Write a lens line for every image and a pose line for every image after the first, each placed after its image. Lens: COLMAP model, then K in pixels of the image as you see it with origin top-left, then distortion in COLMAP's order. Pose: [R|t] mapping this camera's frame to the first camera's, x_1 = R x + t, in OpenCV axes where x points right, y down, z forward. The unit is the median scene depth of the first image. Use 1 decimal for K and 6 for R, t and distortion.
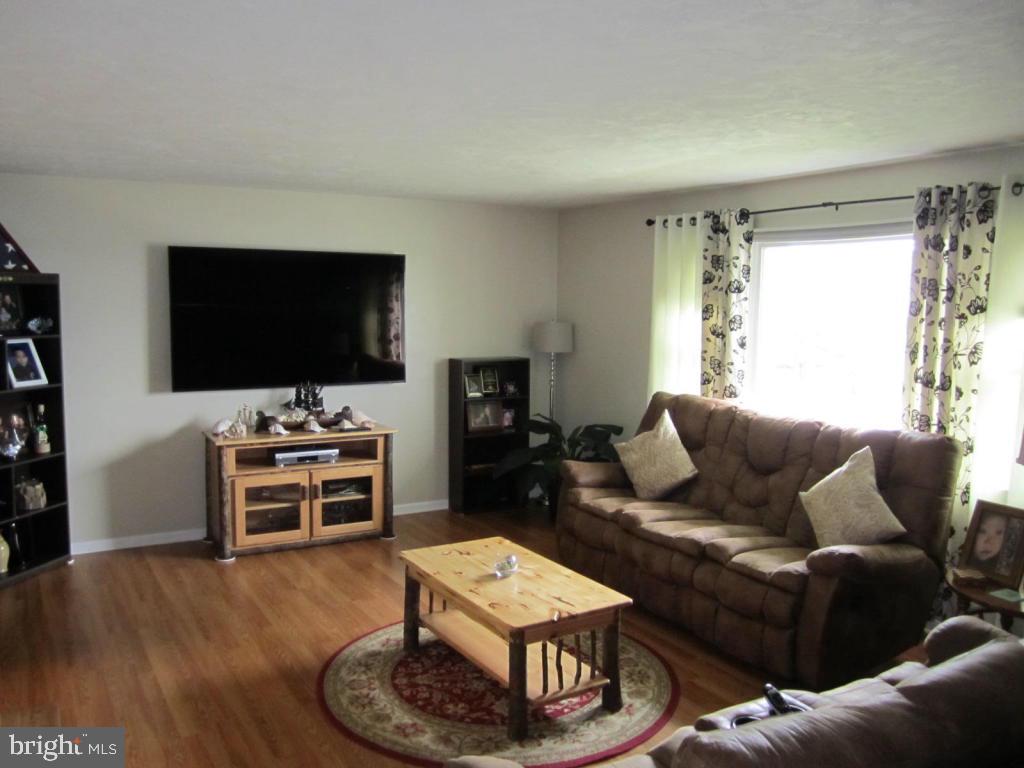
lens RADIAL K [[848.3, 0, 504.4], [0, 848.3, 383.1], [0, 0, 1]] dist [-0.041061, -0.001478]
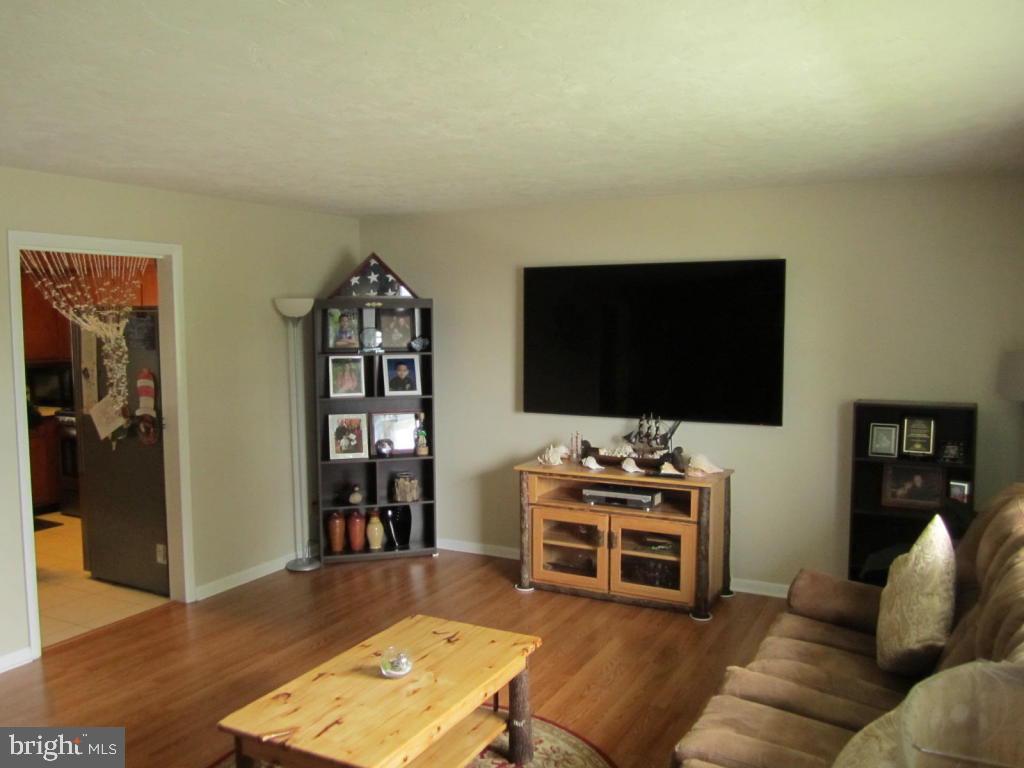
lens RADIAL K [[848.3, 0, 508.5], [0, 848.3, 387.0], [0, 0, 1]] dist [-0.041061, -0.001478]
pose [[0.525834, 0.055020, -0.848806, 0.456991], [-0.073785, 0.997095, 0.018923, -0.037124], [0.847381, 0.052679, 0.528365, 0.444646]]
